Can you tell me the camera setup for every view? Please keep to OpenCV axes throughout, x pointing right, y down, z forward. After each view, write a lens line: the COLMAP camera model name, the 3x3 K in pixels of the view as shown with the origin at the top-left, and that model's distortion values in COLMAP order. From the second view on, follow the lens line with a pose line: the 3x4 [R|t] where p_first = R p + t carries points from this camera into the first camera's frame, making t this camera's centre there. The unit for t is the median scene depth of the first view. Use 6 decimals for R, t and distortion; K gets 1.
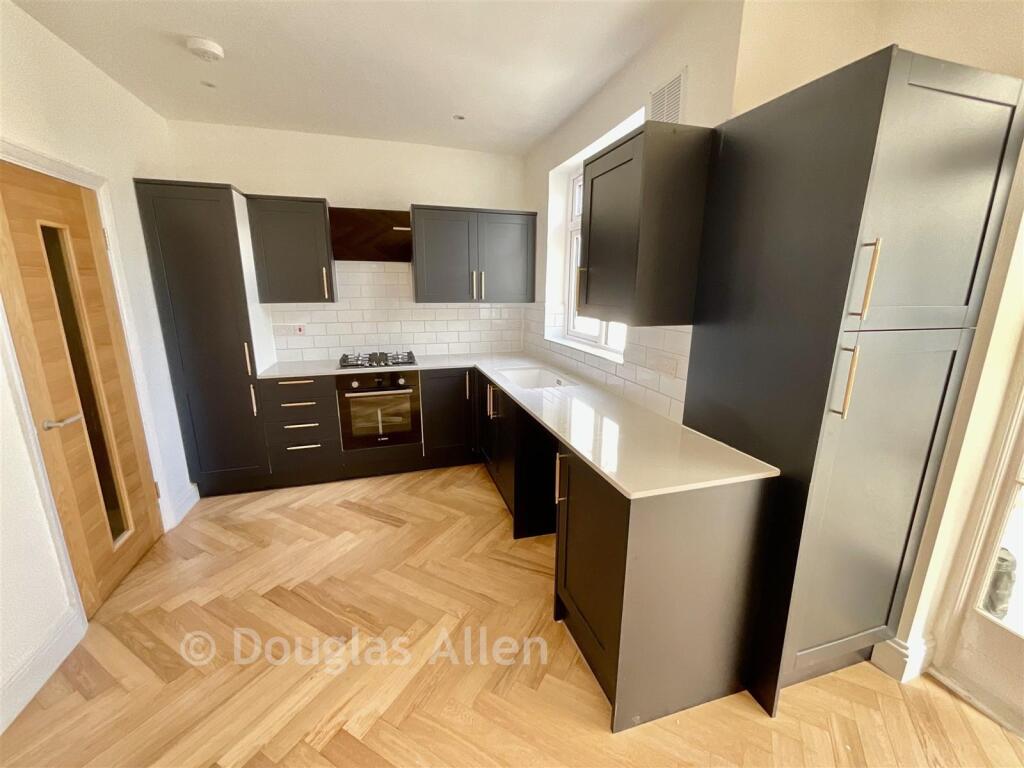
lens RADIAL K [[416.1, 0, 505.3], [0, 416.1, 385.5], [0, 0, 1]] dist [-0.003166, -0.000098]
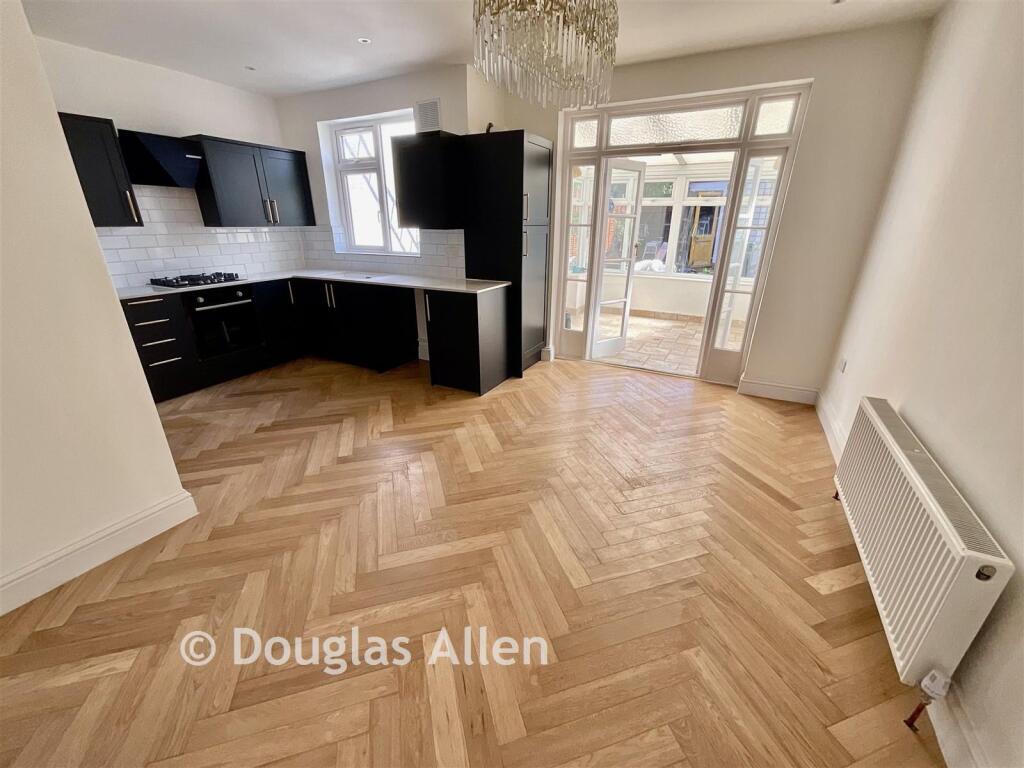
lens RADIAL K [[416.1, 0, 505.3], [0, 416.1, 385.5], [0, 0, 1]] dist [-0.003166, -0.000098]
pose [[0.710738, -0.260124, 0.653595, -0.628268], [0.163361, 0.964752, 0.206317, 0.139040], [-0.684225, -0.039866, 0.728180, -0.464924]]
